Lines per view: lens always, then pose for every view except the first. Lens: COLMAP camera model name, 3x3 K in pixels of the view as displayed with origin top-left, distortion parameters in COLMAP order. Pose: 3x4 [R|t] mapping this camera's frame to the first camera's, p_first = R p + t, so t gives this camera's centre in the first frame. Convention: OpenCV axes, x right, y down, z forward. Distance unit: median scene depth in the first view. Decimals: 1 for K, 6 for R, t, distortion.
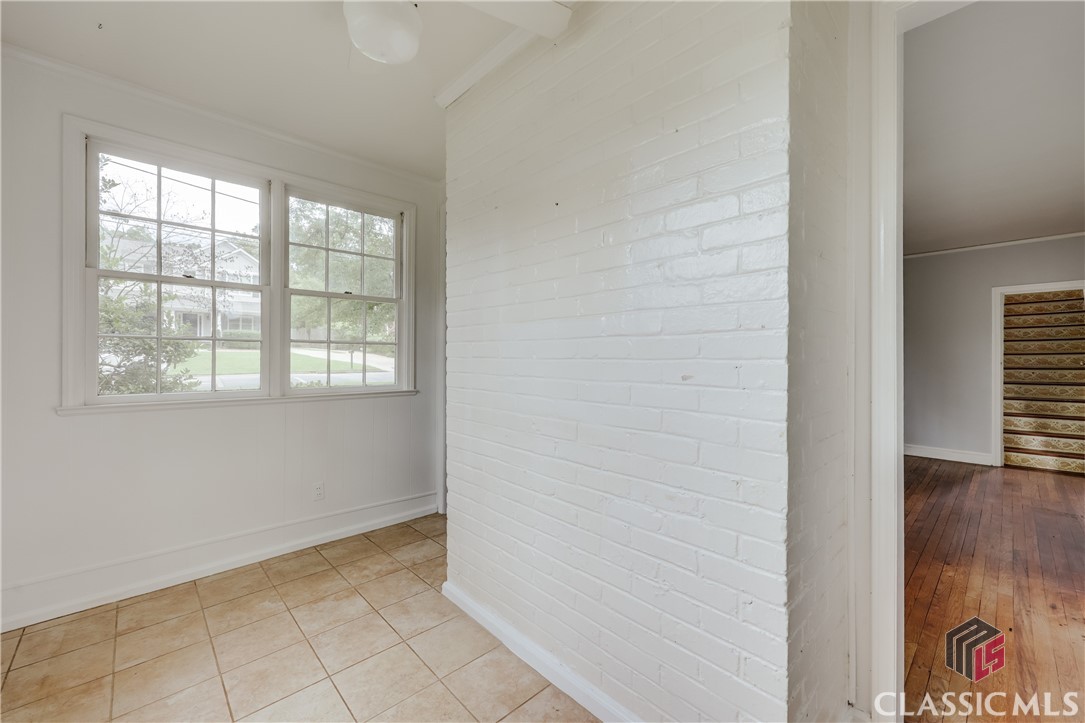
lens RADIAL K [[444.2, 0, 546.1], [0, 444.2, 358.2], [0, 0, 1]] dist [0.011686, 0.000288]
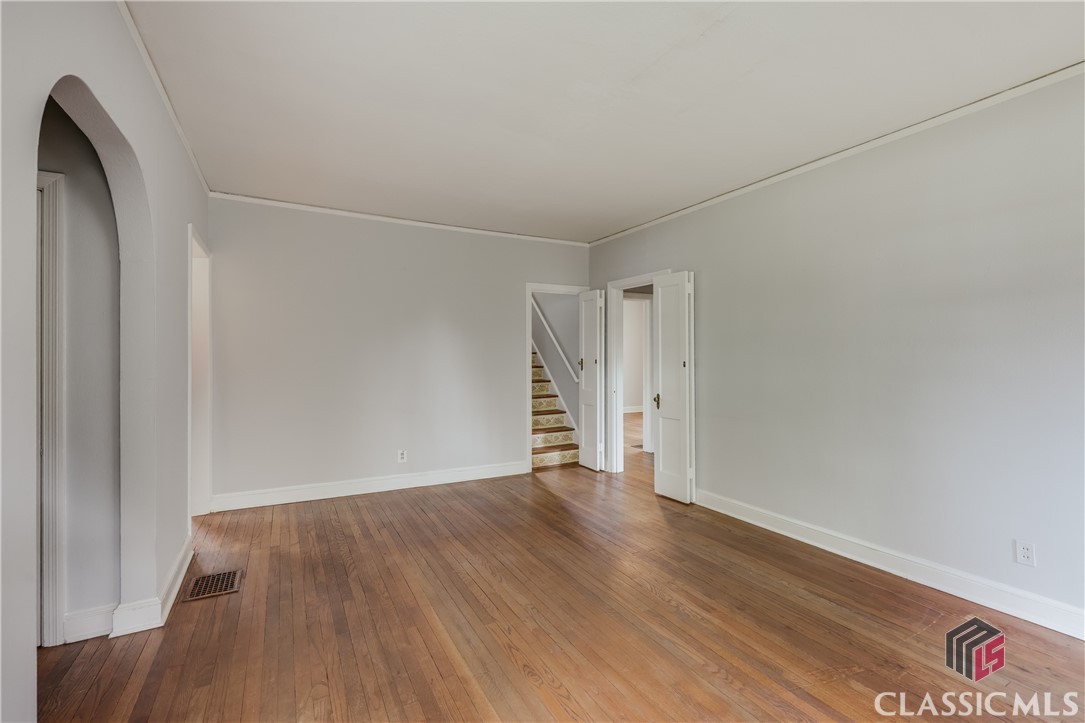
lens RADIAL K [[469.0, 0, 544.7], [0, 469.0, 359.8], [0, 0, 1]] dist [0.000554, 0.000026]
pose [[0.240900, -0.005818, 0.970532, 0.159212], [0.008784, 0.999954, 0.003814, 0.000633], [-0.970510, 0.007606, 0.240940, 2.043738]]
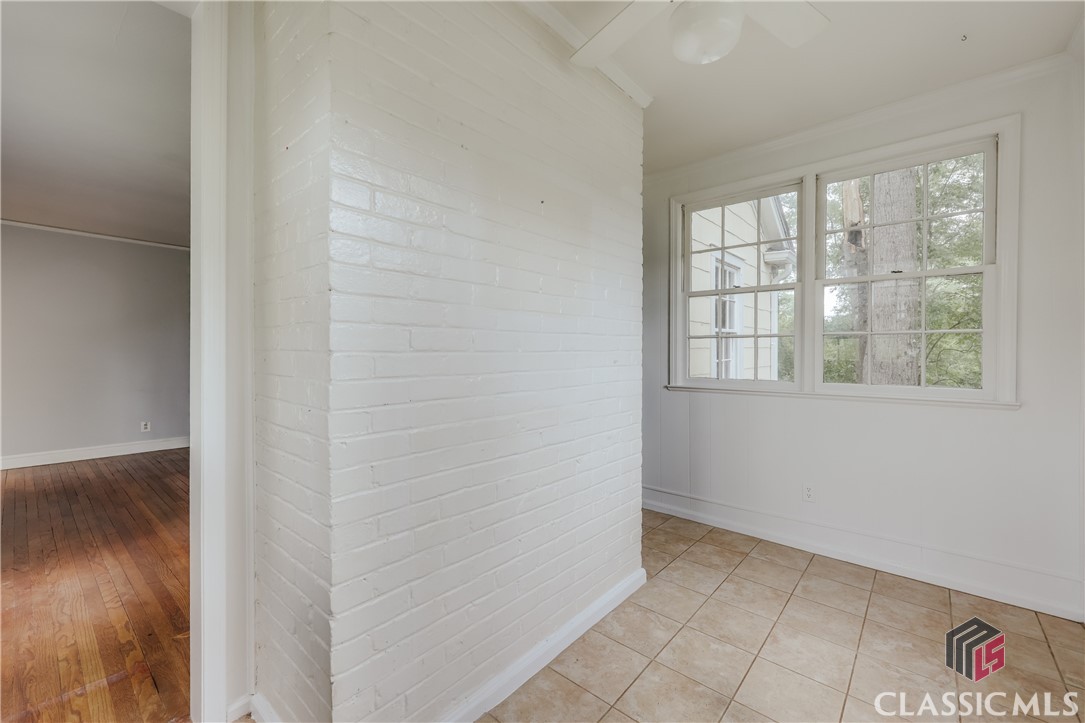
lens RADIAL K [[444.2, 0, 543.4], [0, 444.2, 353.0], [0, 0, 1]] dist [0.011686, 0.000288]
pose [[-0.107934, -0.007654, 0.994129, -0.931017], [0.005461, 0.999951, 0.008292, -0.003401], [-0.994143, 0.006324, -0.107887, 1.028200]]
